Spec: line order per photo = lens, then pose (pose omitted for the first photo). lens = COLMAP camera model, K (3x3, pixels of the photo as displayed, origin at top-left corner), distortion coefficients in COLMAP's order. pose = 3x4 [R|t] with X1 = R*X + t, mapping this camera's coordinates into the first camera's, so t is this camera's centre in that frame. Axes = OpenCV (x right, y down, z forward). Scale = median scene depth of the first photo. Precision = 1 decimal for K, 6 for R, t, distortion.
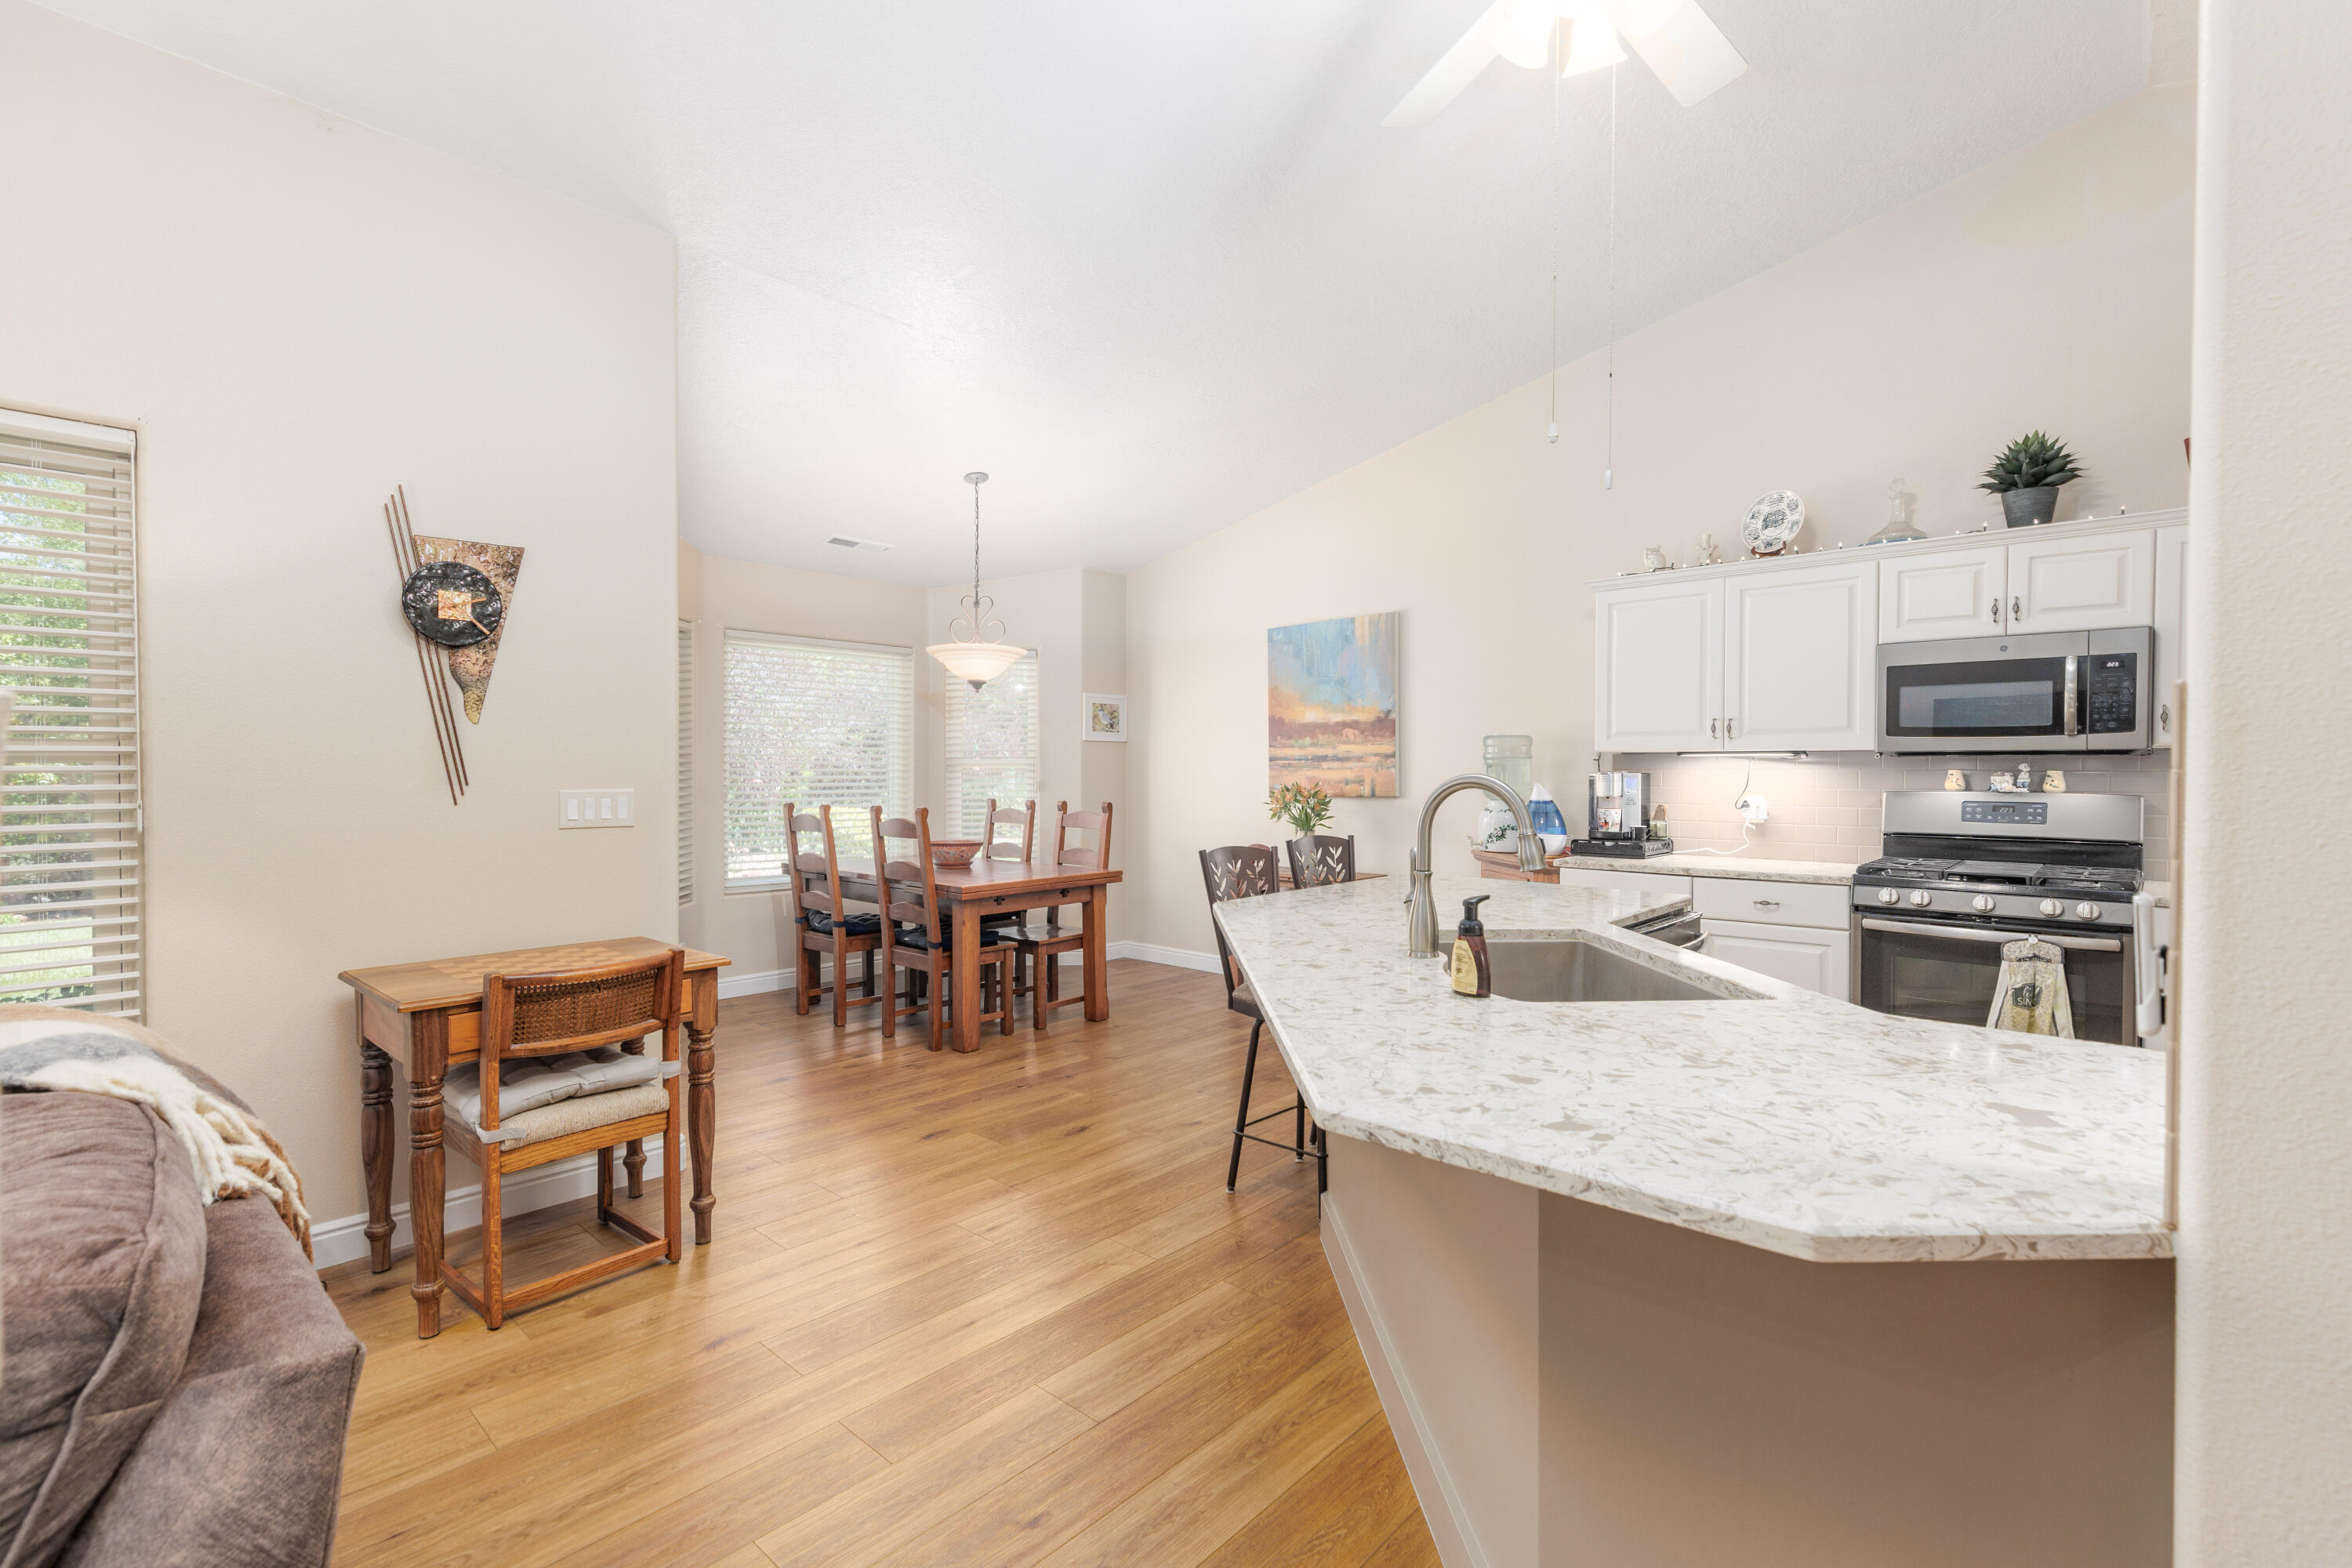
lens RADIAL K [[1054.7, 0, 1187.6], [0, 1054.7, 786.1], [0, 0, 1]] dist [0.010858, -0.001800]
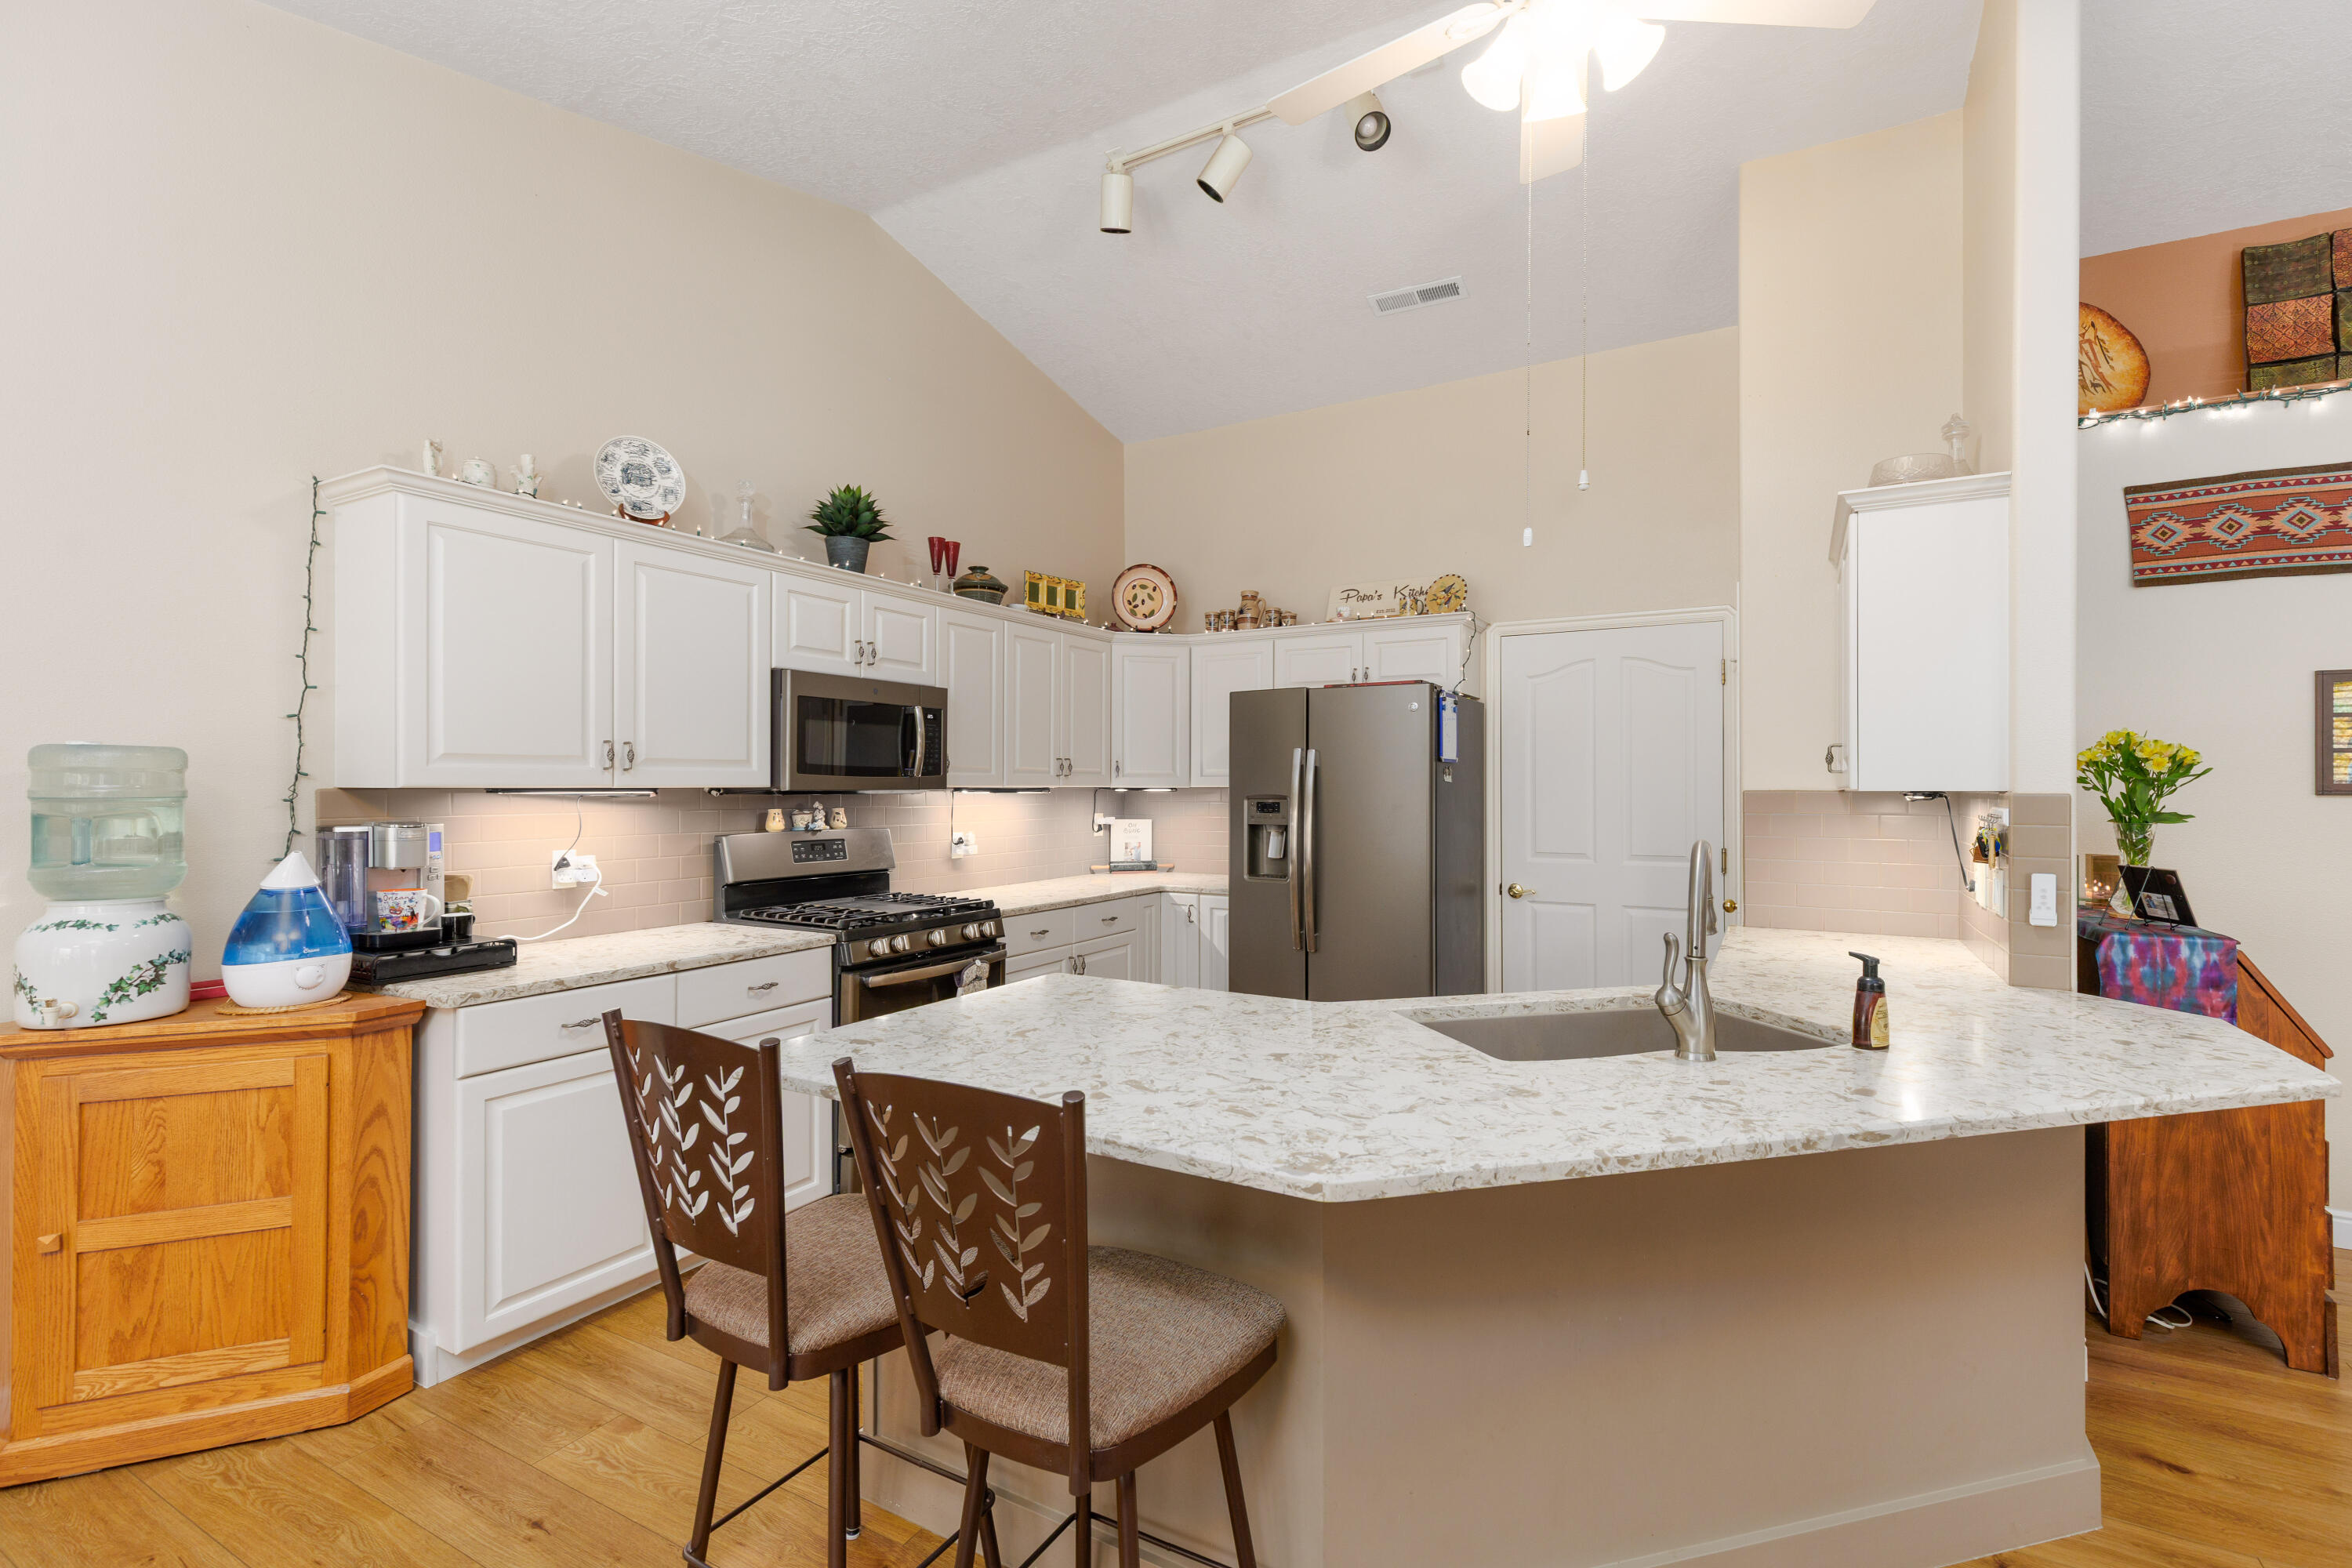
lens RADIAL K [[1054.7, 0, 1167.9], [0, 1054.7, 785.7], [0, 0, 1]] dist [0.010858, -0.001800]
pose [[-0.198371, -0.004832, 0.980115, -0.269283], [0.014096, 0.999870, 0.007782, -0.038426], [-0.980026, 0.015359, -0.198277, 0.862003]]
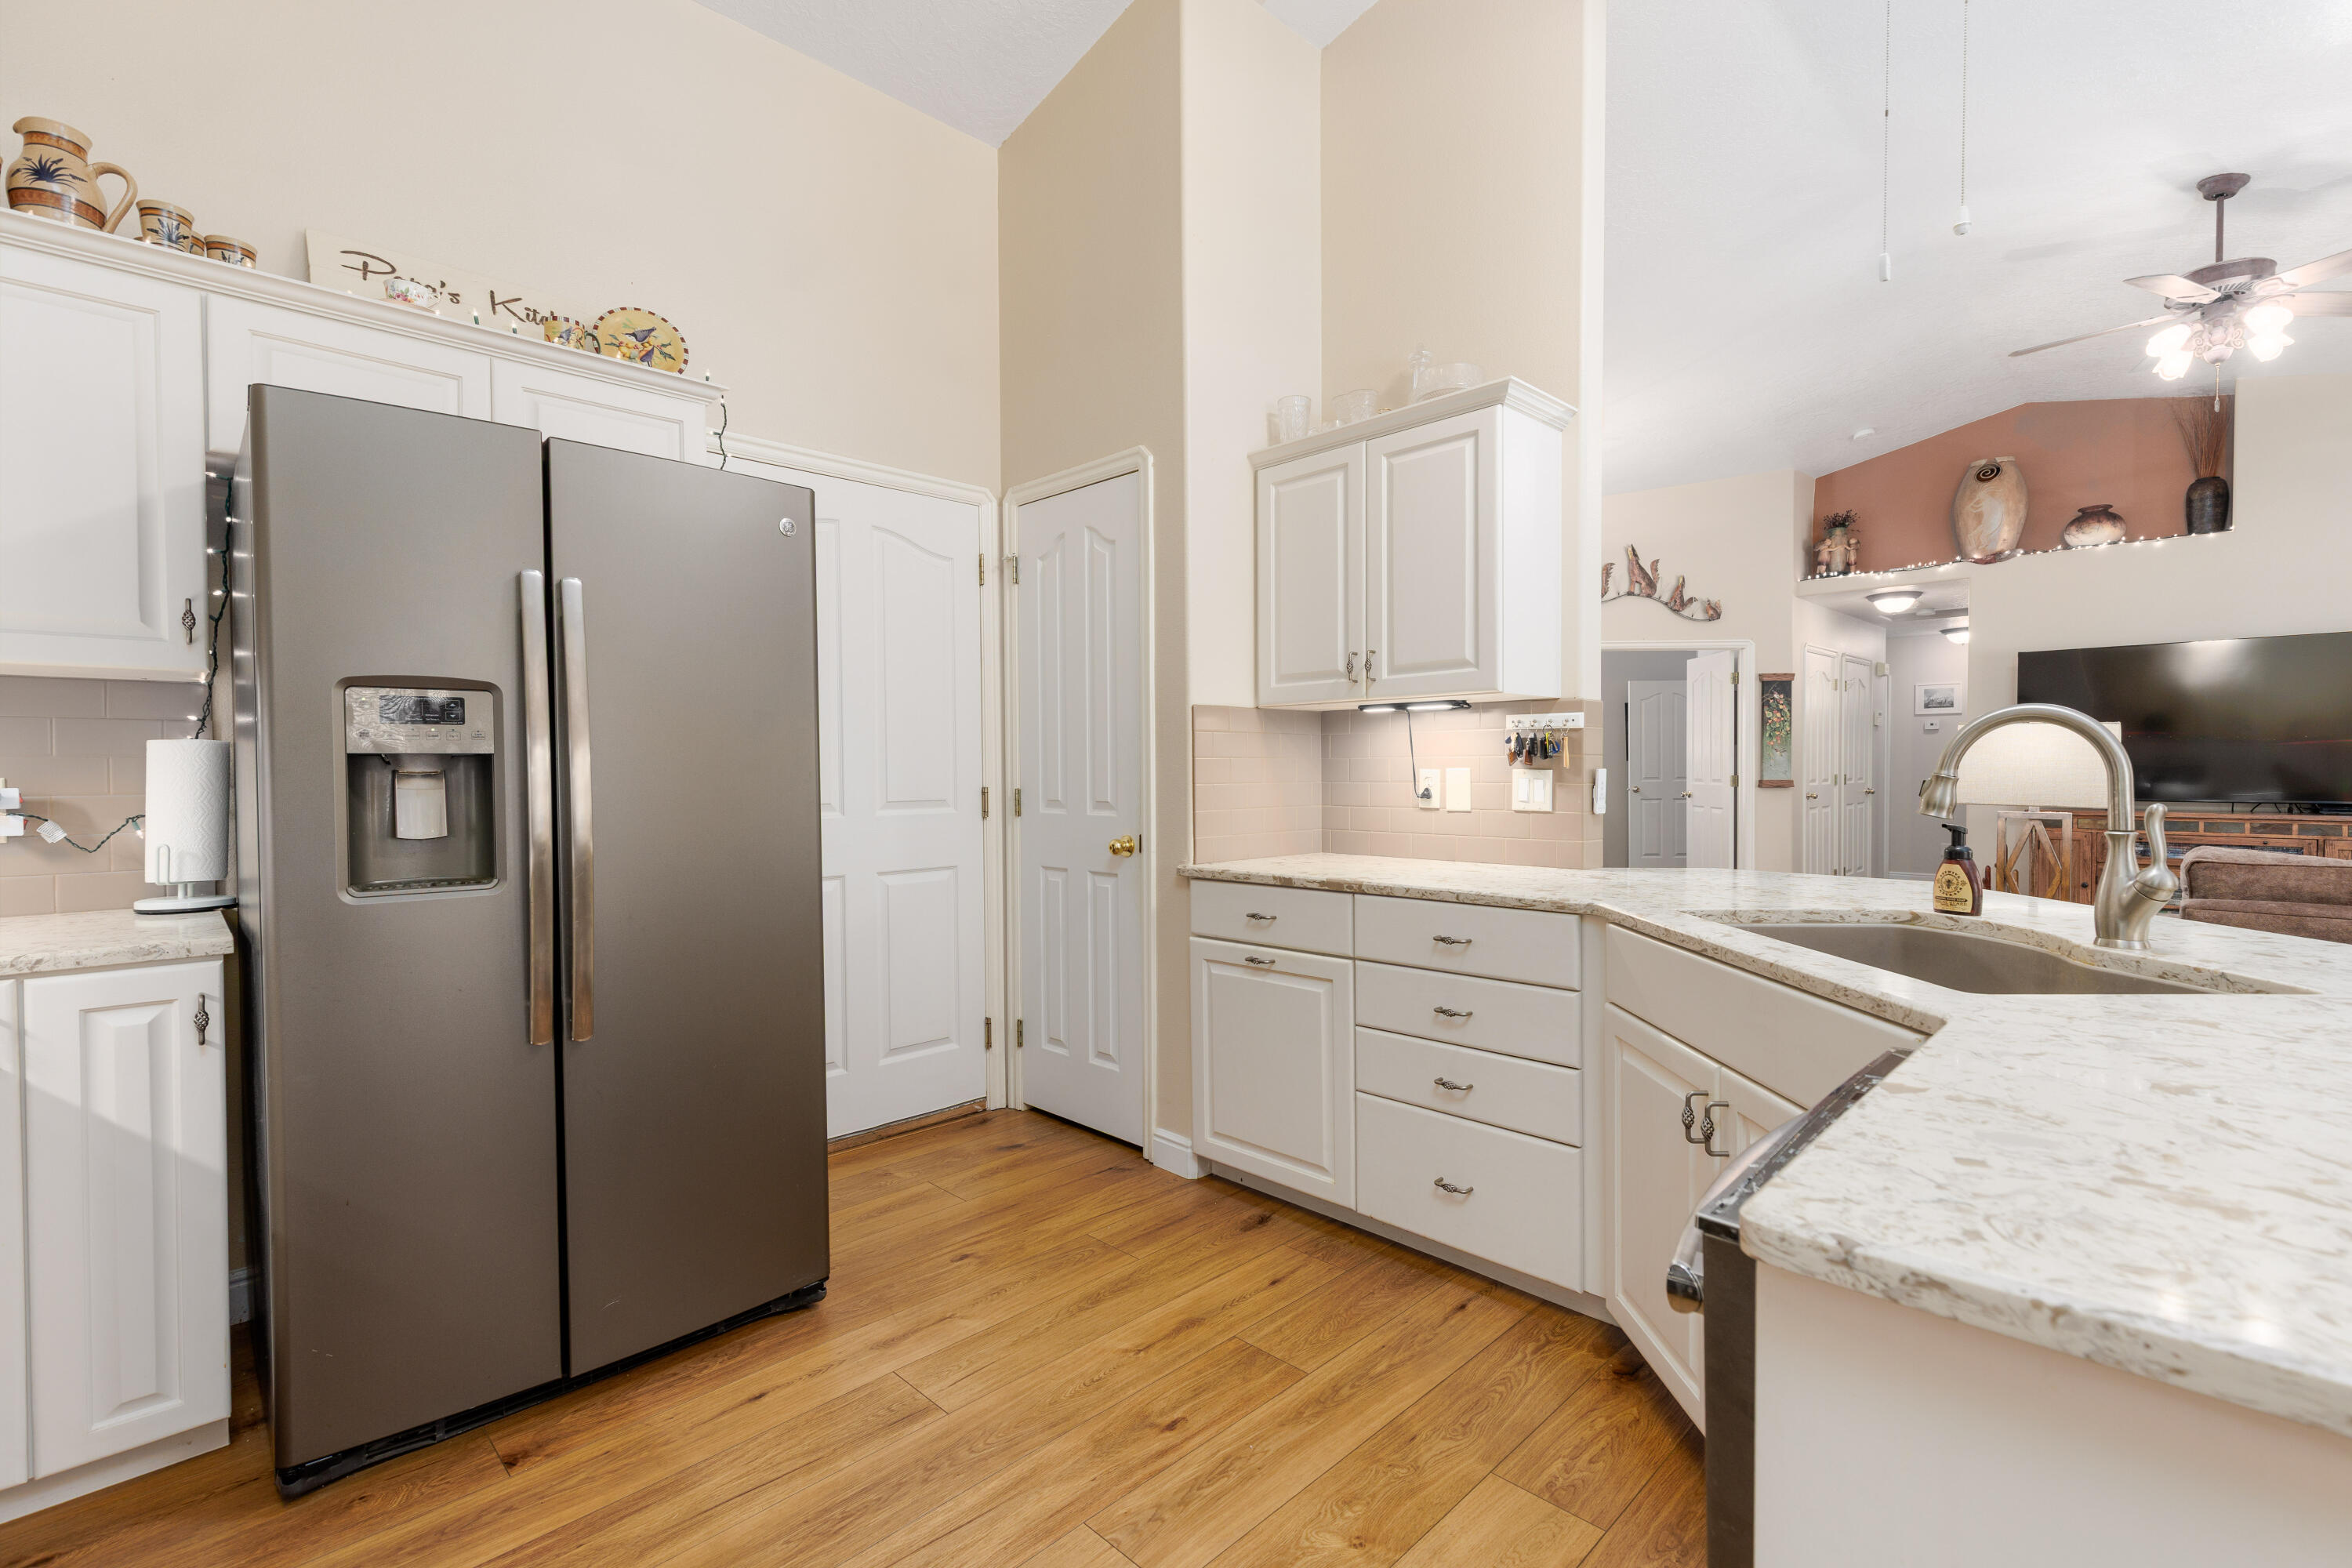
lens RADIAL K [[1054.7, 0, 1180.8], [0, 1054.7, 780.4], [0, 0, 1]] dist [0.010858, -0.001800]
pose [[-0.998794, -0.000194, 0.049088, 0.469969], [0.001161, 0.999619, 0.027579, 0.012378], [-0.049075, 0.027603, -0.998414, 0.960596]]
